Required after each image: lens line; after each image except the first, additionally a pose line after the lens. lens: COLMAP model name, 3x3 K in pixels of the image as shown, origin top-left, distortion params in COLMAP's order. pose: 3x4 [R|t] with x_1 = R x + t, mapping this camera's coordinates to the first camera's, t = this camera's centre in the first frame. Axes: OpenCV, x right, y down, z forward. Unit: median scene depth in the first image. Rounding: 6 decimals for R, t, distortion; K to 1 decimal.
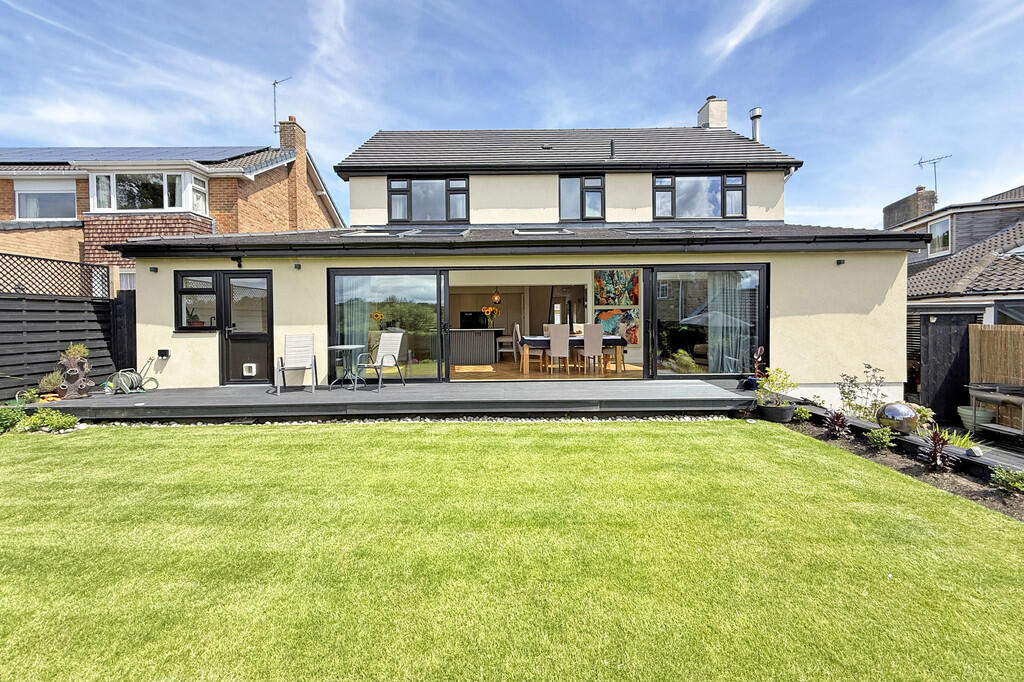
lens RADIAL K [[420.9, 0, 512.5], [0, 420.9, 315.9], [0, 0, 1]] dist [0.001075, 0.000032]
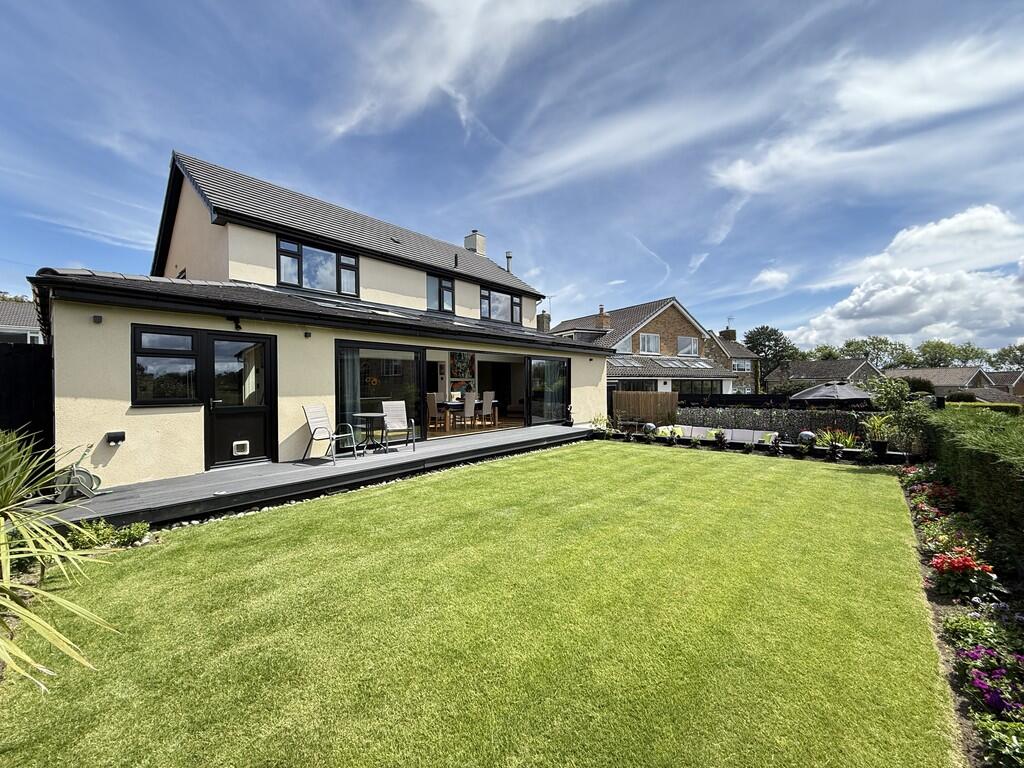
lens RADIAL K [[411.3, 0, 512.0], [0, 411.3, 384.0], [0, 0, 1]] dist [0.000041, -0.000004]
pose [[0.650610, 0.006714, 0.759382, -0.805914], [-0.002510, 0.999974, -0.006691, 0.000333], [-0.759408, 0.002447, 0.650610, 0.028877]]
